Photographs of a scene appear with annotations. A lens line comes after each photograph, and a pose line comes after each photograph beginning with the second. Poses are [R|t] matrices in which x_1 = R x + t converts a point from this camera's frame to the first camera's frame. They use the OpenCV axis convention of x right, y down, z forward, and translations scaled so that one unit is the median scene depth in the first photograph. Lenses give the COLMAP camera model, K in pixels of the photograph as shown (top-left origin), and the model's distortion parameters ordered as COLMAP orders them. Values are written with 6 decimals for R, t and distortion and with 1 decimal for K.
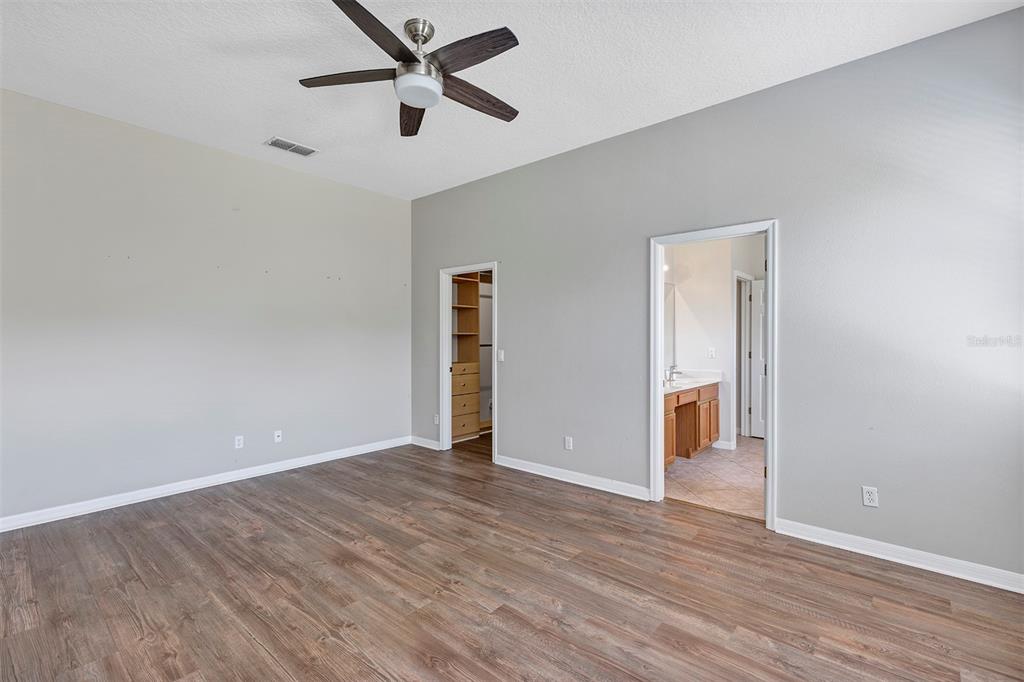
lens RADIAL K [[466.3, 0, 508.1], [0, 466.3, 336.6], [0, 0, 1]] dist [0.009111, -0.000594]
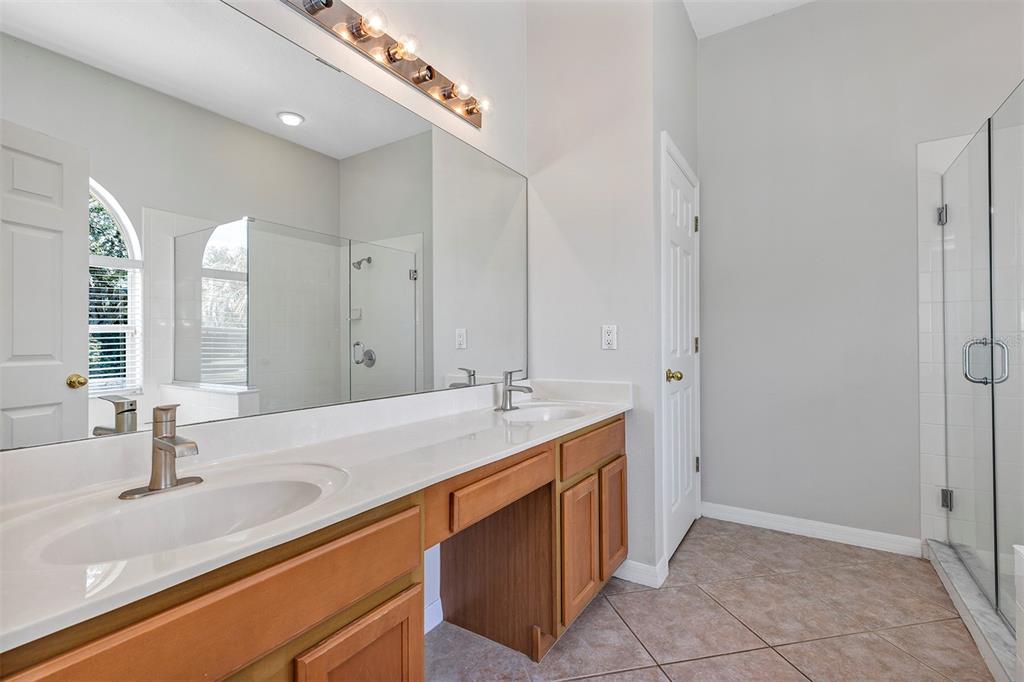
lens RADIAL K [[466.3, 0, 508.1], [0, 466.3, 336.6], [0, 0, 1]] dist [0.009111, -0.000594]
pose [[0.990370, 0.003225, 0.138408, 0.322705], [-0.001939, 0.999954, -0.009424, 0.042138], [-0.138432, 0.009065, 0.990330, 0.677181]]
